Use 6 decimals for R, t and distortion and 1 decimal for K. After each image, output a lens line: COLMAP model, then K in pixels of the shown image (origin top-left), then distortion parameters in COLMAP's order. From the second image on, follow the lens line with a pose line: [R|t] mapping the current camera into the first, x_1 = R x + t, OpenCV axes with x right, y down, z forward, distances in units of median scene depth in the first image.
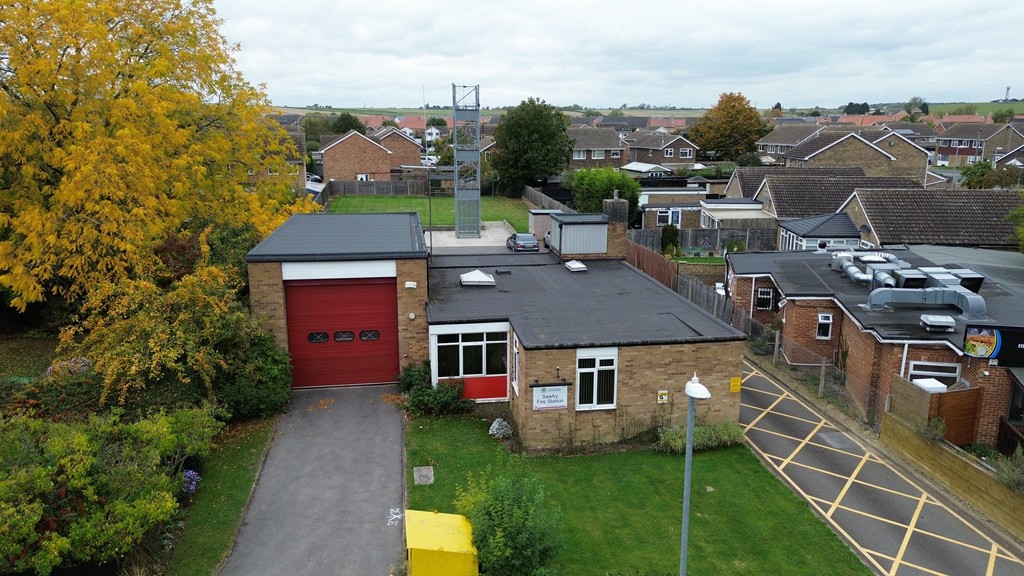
lens RADIAL K [[721.9, 0, 511.1], [0, 721.9, 285.8], [0, 0, 1]] dist [0.079172, -0.075361]
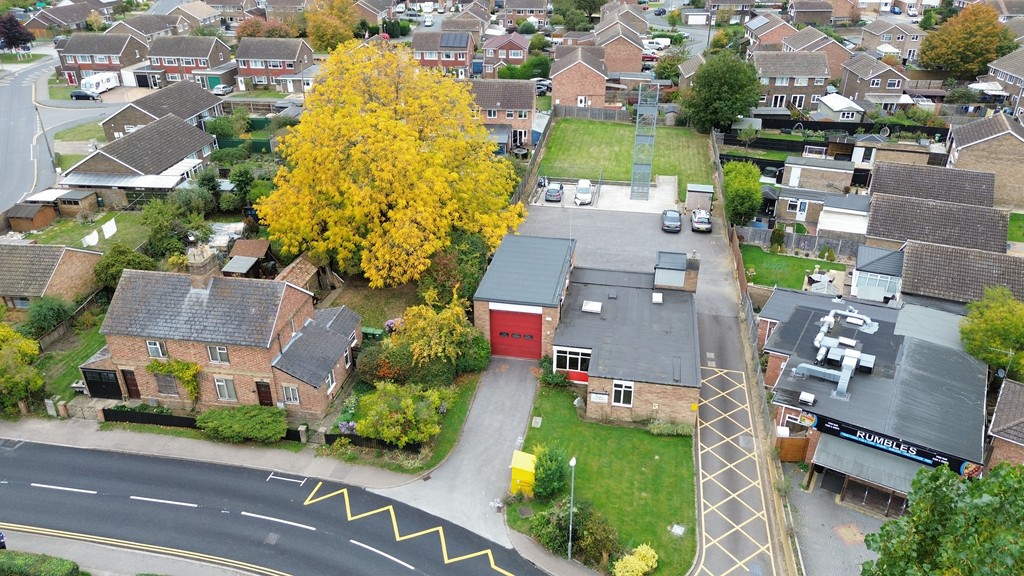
lens RADIAL K [[721.9, 0, 511.3], [0, 721.9, 284.4], [0, 0, 1]] dist [0.079172, -0.075361]
pose [[0.943295, 0.149140, -0.296566, 0.349535], [-0.069602, 0.962393, 0.262593, -0.630862], [0.324576, -0.227061, 0.918201, -0.857808]]
